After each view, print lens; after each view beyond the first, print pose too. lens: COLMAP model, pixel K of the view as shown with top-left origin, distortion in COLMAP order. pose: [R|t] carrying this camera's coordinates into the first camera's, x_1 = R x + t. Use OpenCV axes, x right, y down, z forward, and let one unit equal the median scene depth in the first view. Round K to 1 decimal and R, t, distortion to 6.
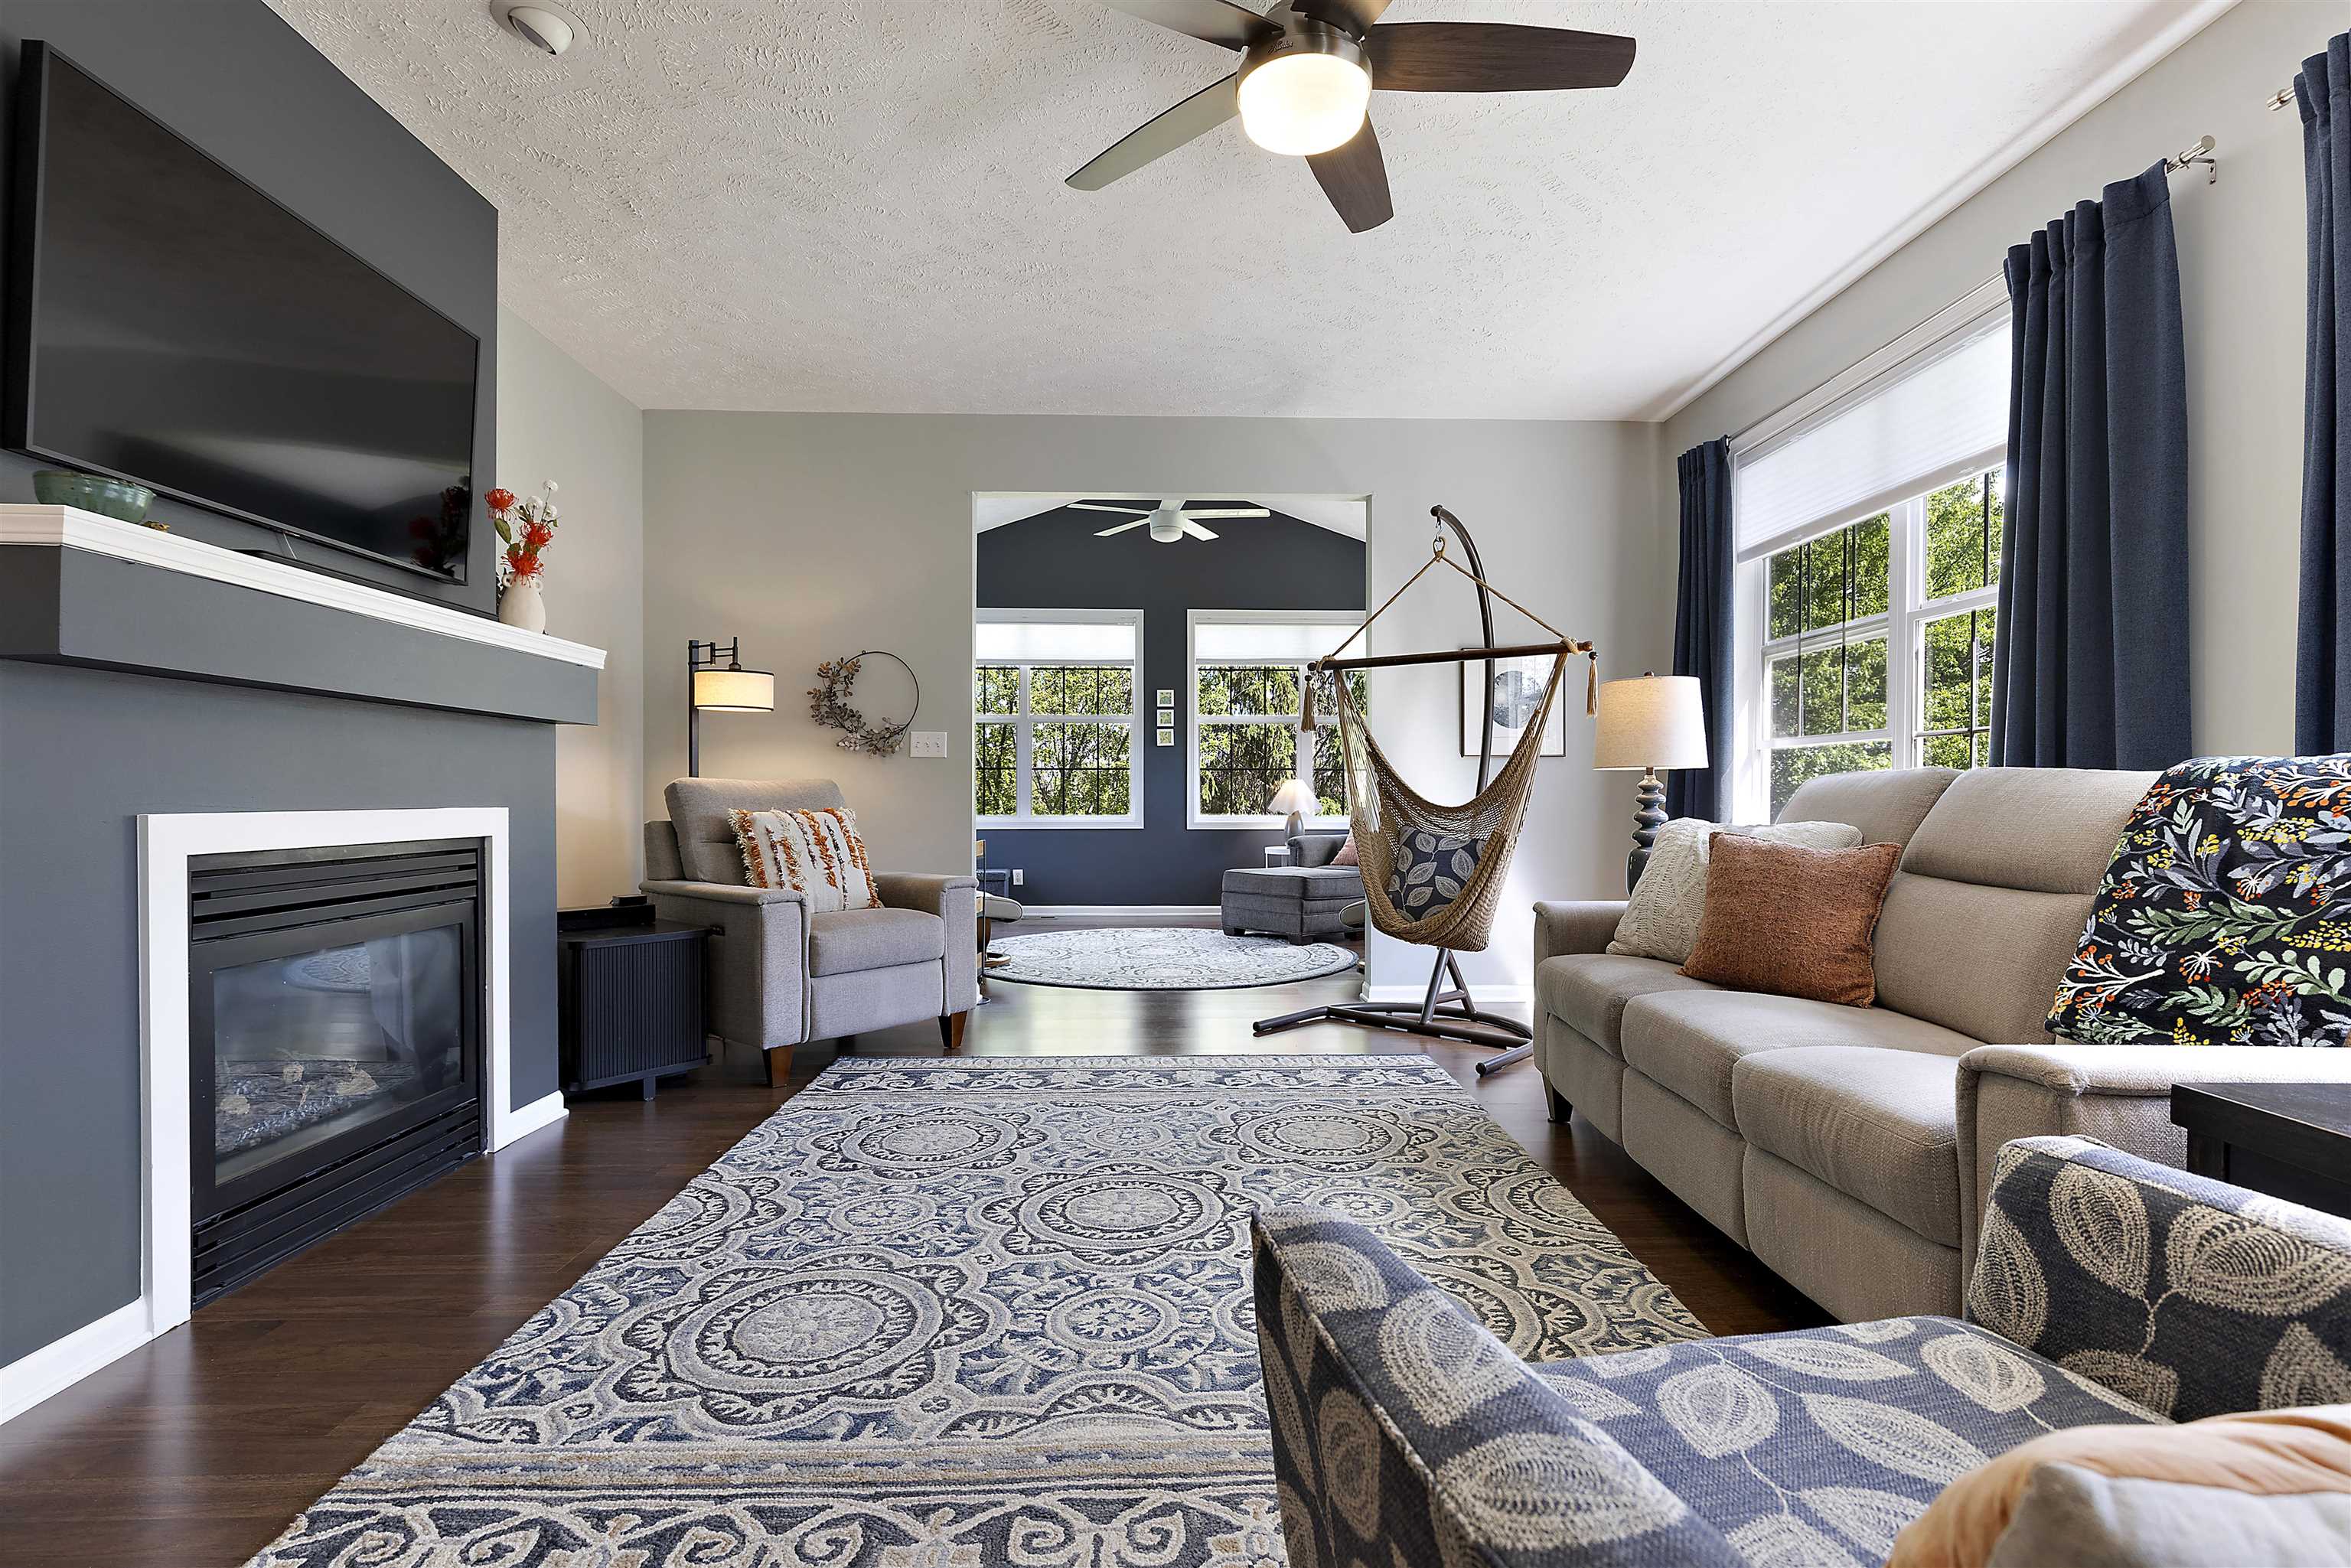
lens RADIAL K [[1139.2, 0, 1179.9], [0, 1139.2, 789.7], [0, 0, 1]] dist [-0.000651, 0.000504]
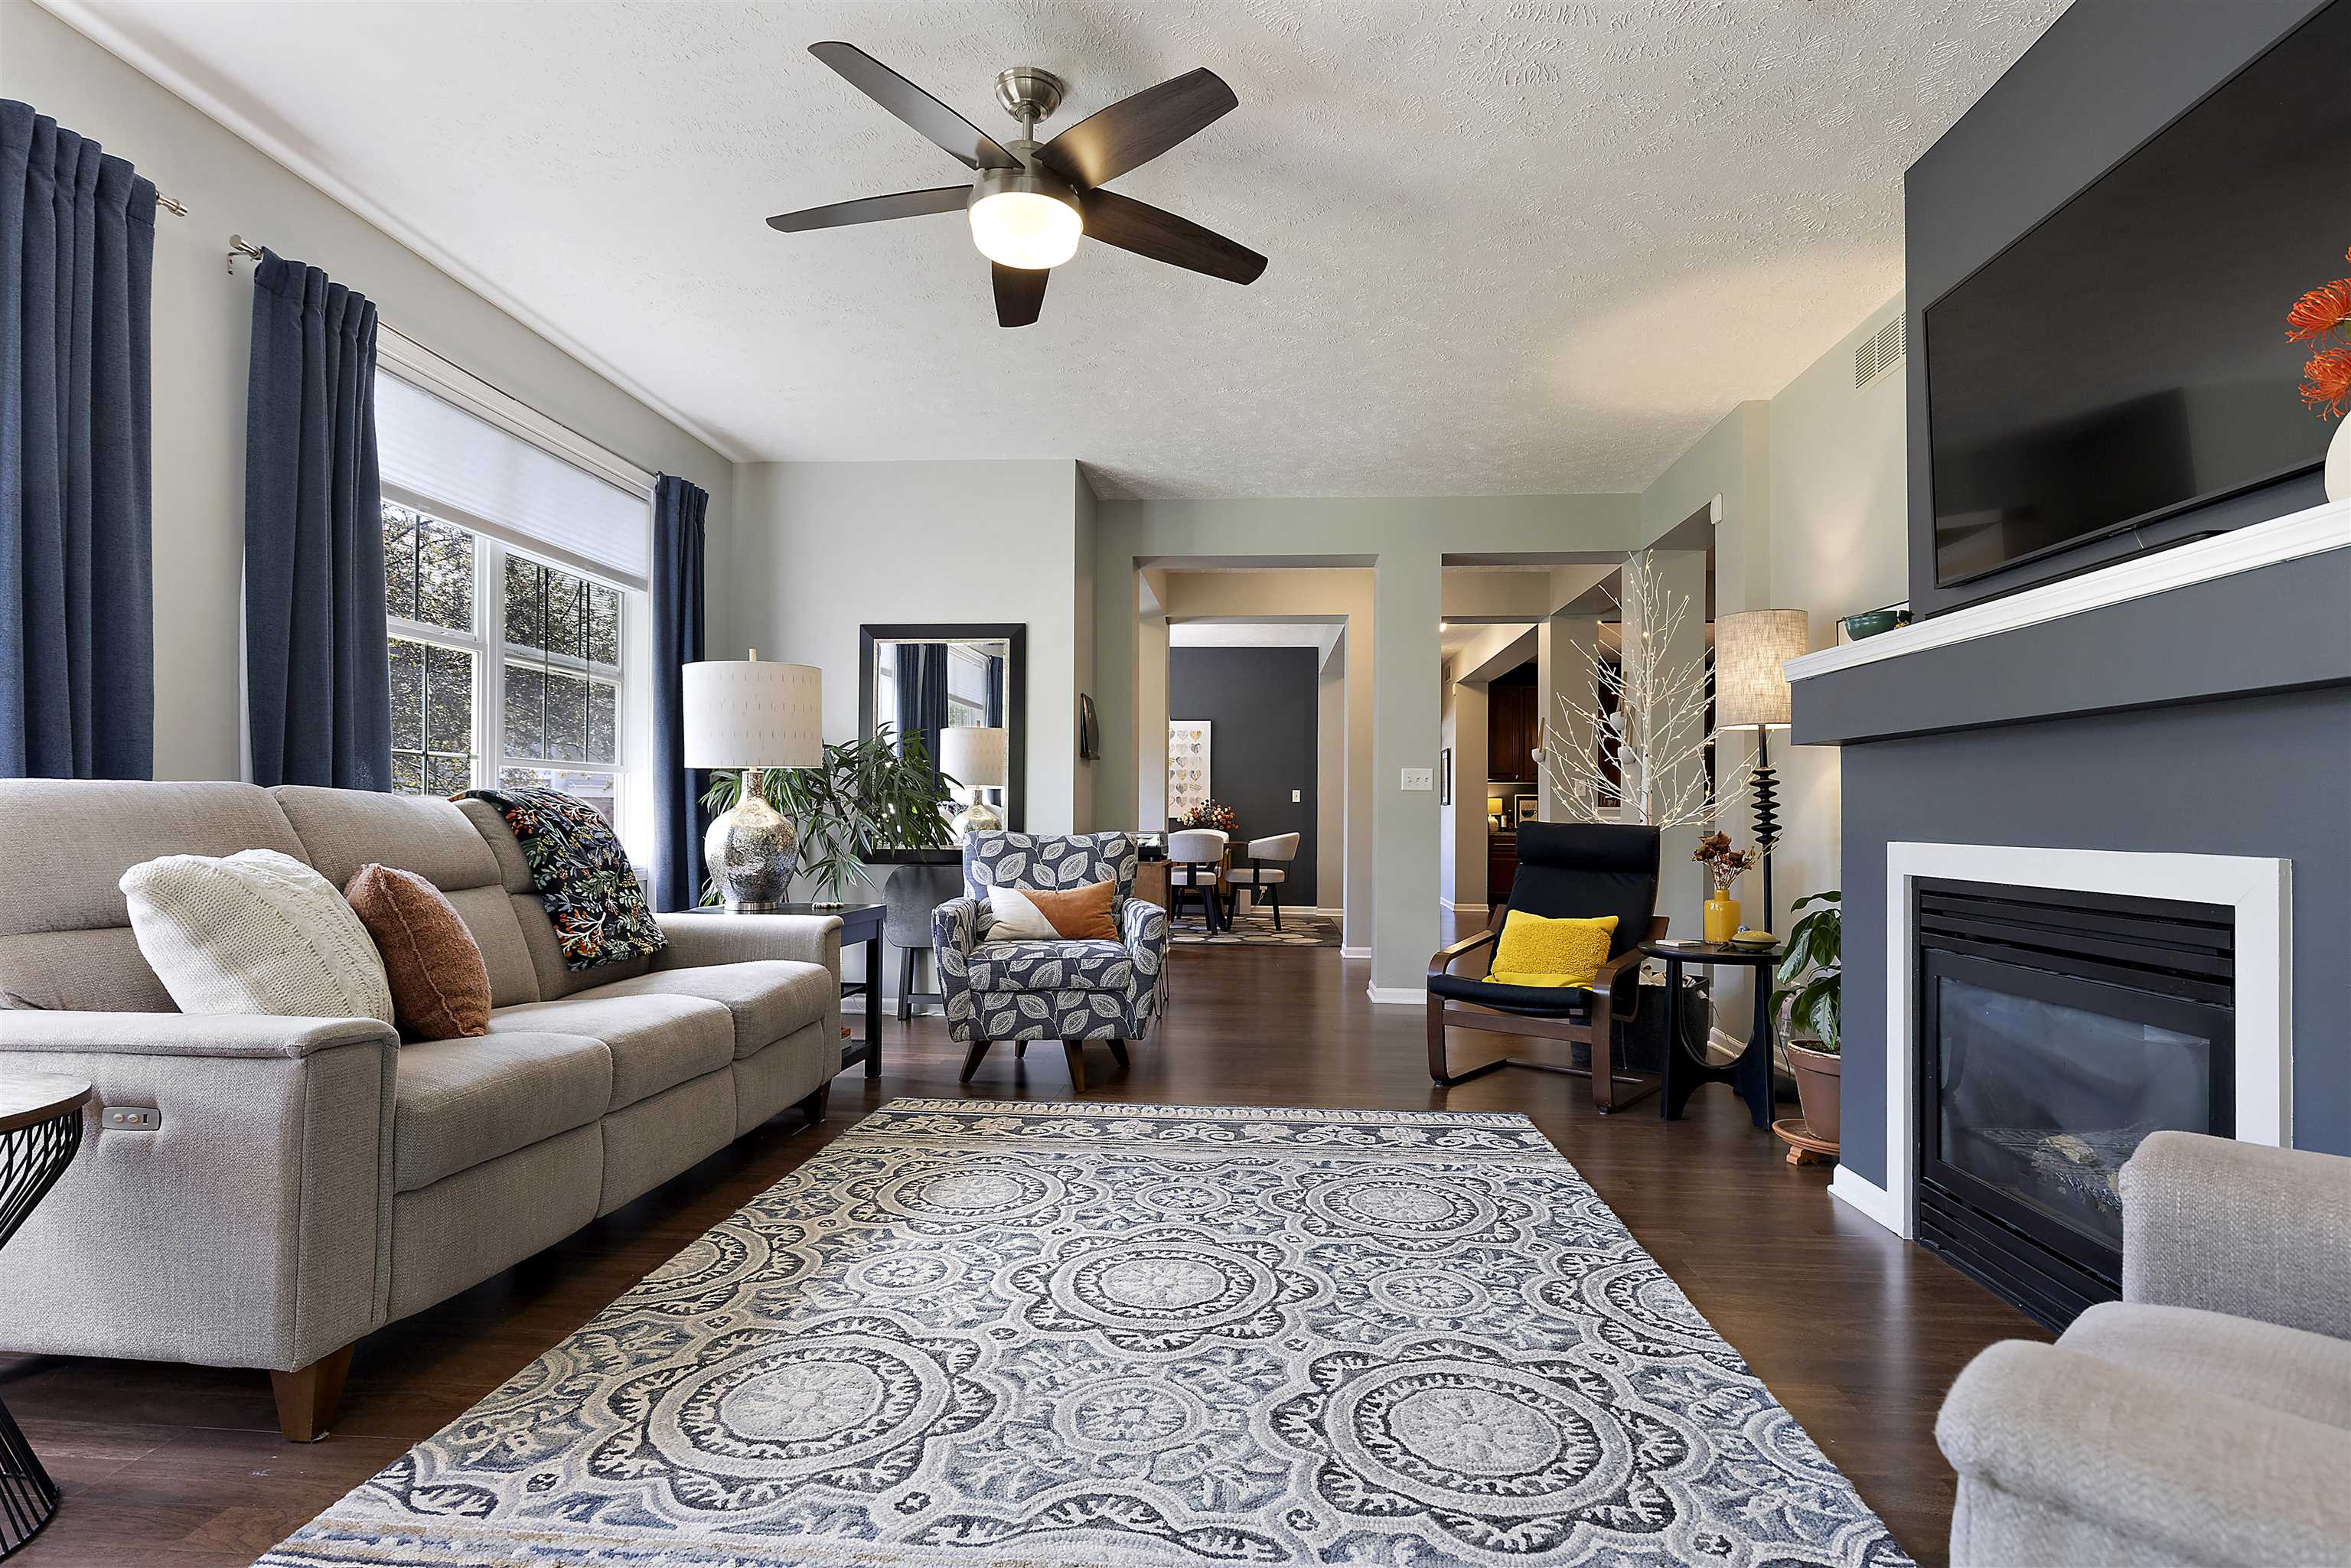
lens RADIAL K [[1221.2, 0, 1174.5], [0, 1221.2, 802.3], [0, 0, 1]] dist [-0.001016, -0.000029]
pose [[-0.994793, -0.006975, 0.101676, -0.144718], [-0.008432, 0.999868, -0.013901, 0.001829], [-0.101565, -0.014686, -0.994720, 1.832747]]
